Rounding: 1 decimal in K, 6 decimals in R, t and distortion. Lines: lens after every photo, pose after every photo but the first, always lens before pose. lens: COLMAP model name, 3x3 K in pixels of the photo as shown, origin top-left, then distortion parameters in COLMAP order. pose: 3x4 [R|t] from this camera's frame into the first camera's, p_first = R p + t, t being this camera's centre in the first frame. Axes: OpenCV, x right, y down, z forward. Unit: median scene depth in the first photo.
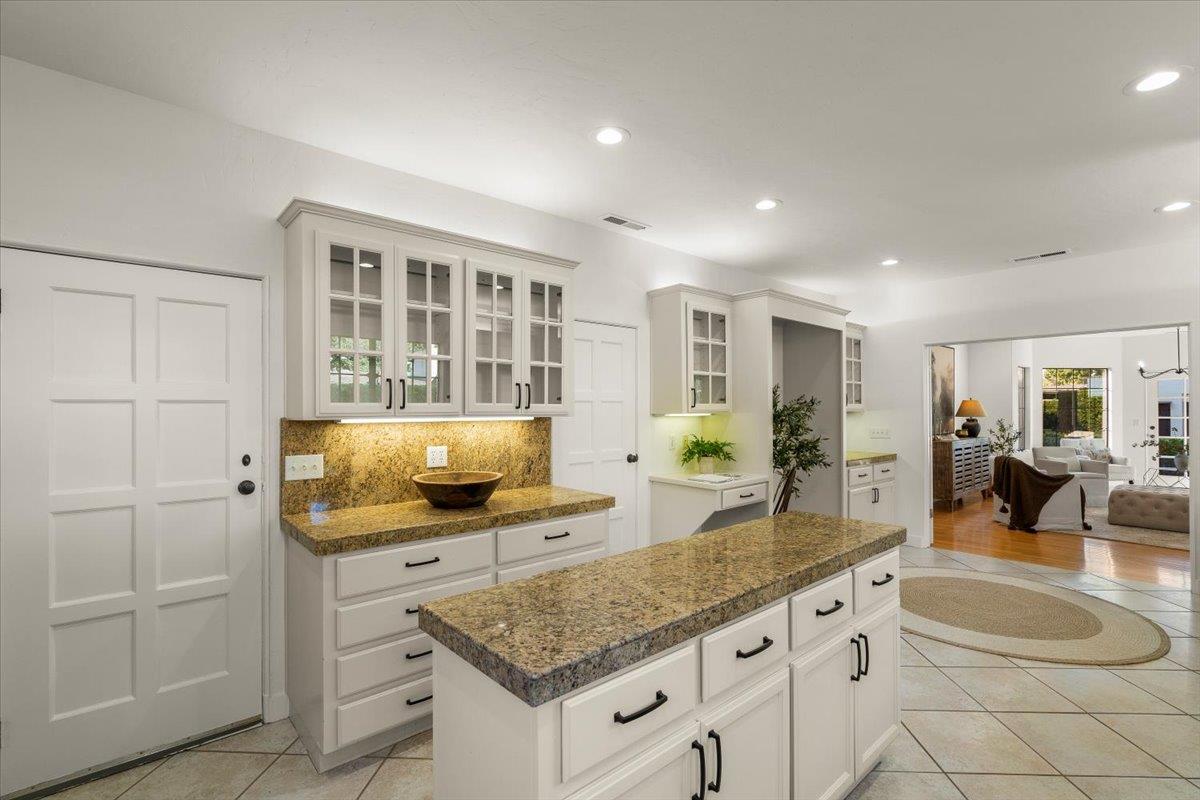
lens RADIAL K [[547.9, 0, 608.3], [0, 547.9, 408.6], [0, 0, 1]] dist [-0.003537, 0.001792]
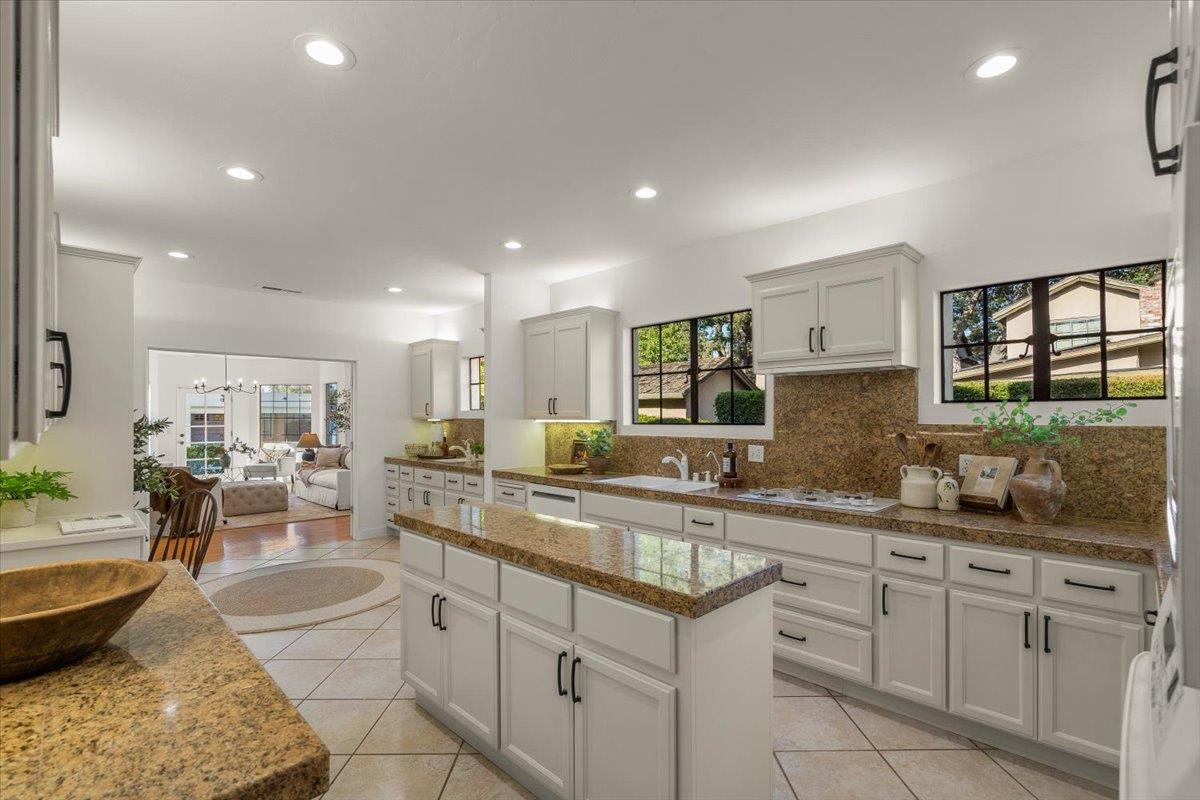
lens RADIAL K [[547.9, 0, 594.5], [0, 547.9, 418.2], [0, 0, 1]] dist [-0.003537, 0.001792]
pose [[-0.033181, -0.003098, 0.999445, -0.217185], [0.007018, 0.999970, 0.003333, 0.000592], [-0.999425, 0.007125, -0.033158, 0.189926]]
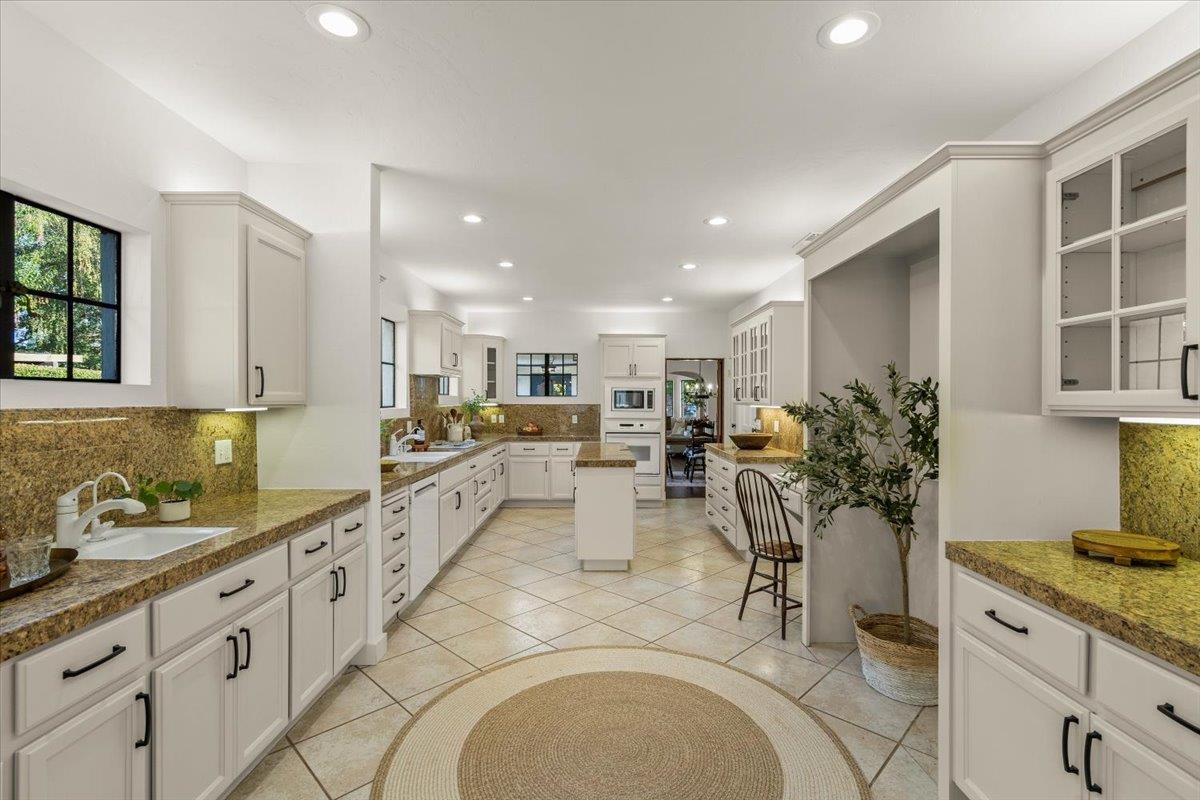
lens RADIAL K [[547.9, 0, 607.9], [0, 547.9, 398.0], [0, 0, 1]] dist [-0.003537, 0.001792]
pose [[-0.669791, 0.005061, -0.742532, 0.513936], [0.006980, 0.999976, 0.000520, -0.000781], [0.742517, -0.004834, -0.669810, 0.623733]]
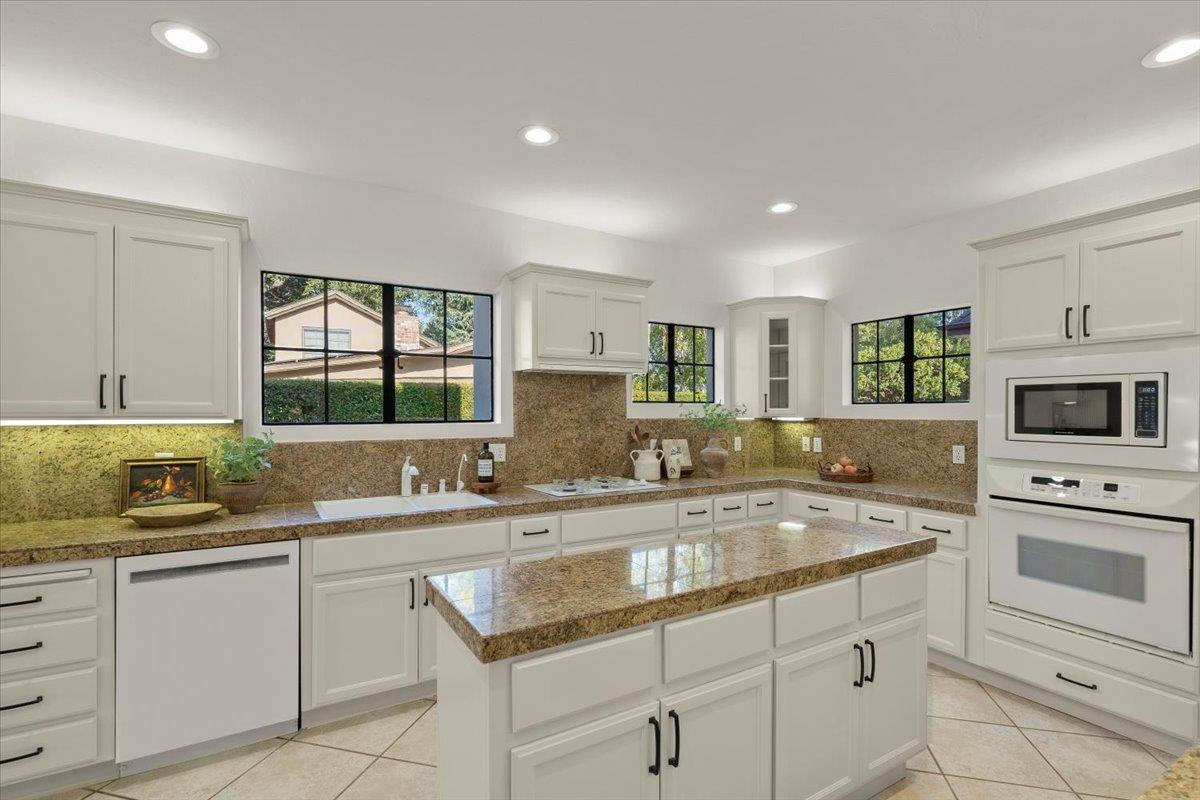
lens RADIAL K [[547.9, 0, 597.0], [0, 547.9, 413.1], [0, 0, 1]] dist [-0.003537, 0.001792]
pose [[-0.977692, 0.007611, 0.209907, 0.052882], [0.007511, 0.999971, -0.001272, 0.002808], [-0.209910, 0.000333, -0.977721, 0.422656]]
